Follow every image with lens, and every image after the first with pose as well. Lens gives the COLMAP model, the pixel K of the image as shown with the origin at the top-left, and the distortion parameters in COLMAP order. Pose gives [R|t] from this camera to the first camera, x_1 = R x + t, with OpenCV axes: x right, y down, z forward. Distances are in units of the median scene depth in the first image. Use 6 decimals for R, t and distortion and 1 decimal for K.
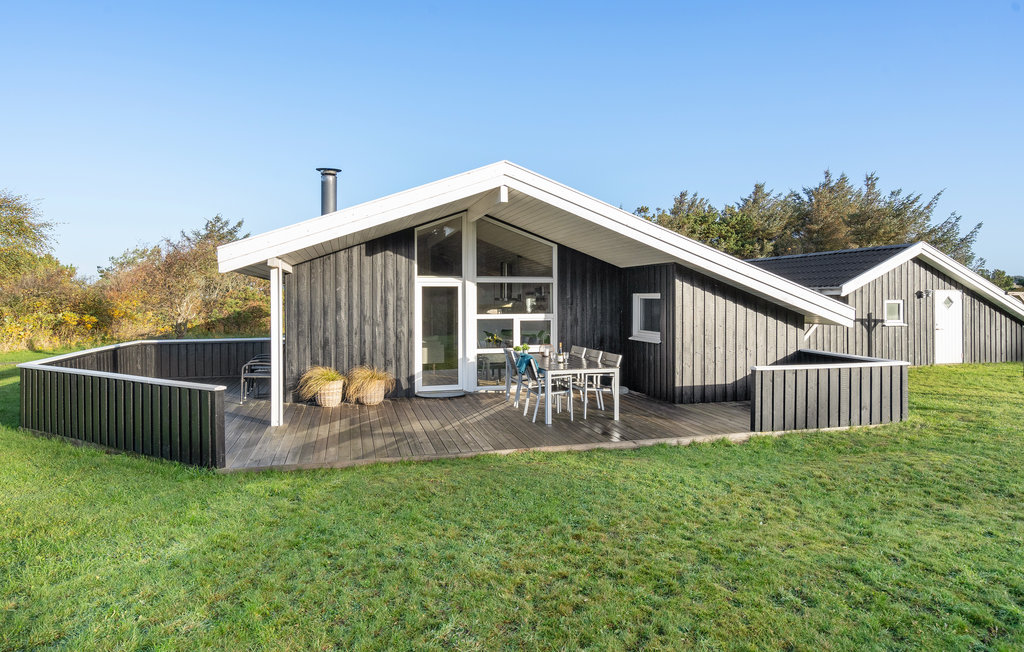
lens RADIAL K [[598.5, 0, 511.8], [0, 598.5, 302.8], [0, 0, 1]] dist [-0.000293, -0.000045]
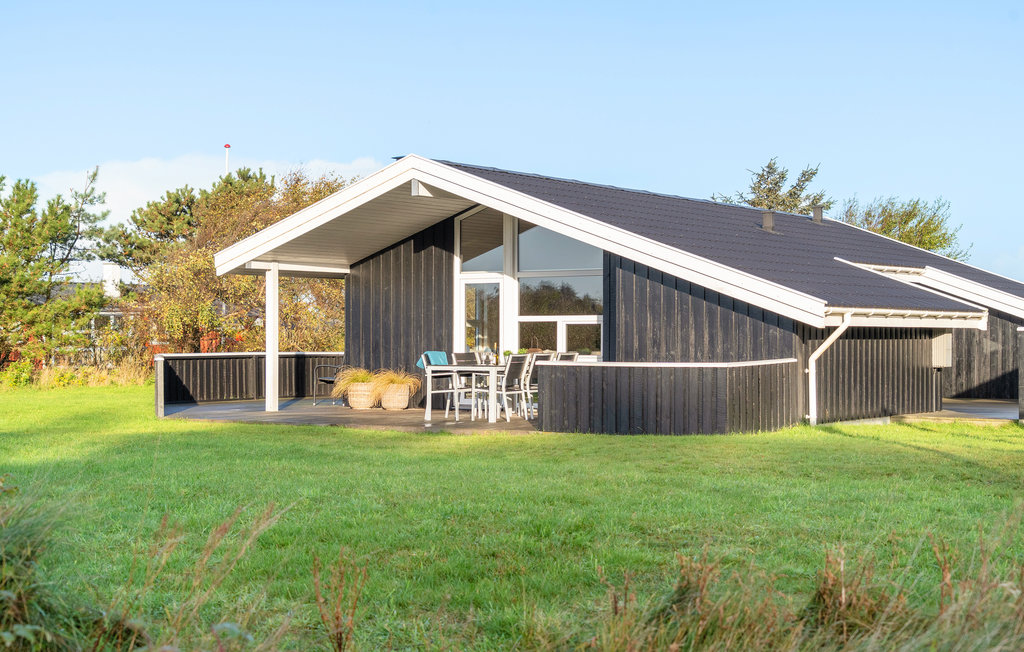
lens RADIAL K [[1645.1, 0, 512.0], [0, 1645.1, 326.0], [0, 0, 1]] dist [0.009250, 0.007214]
pose [[0.646768, -0.004862, -0.762671, 1.738715], [-0.003114, 0.999955, -0.009015, 0.055825], [0.762680, 0.008206, 0.646724, -0.504549]]
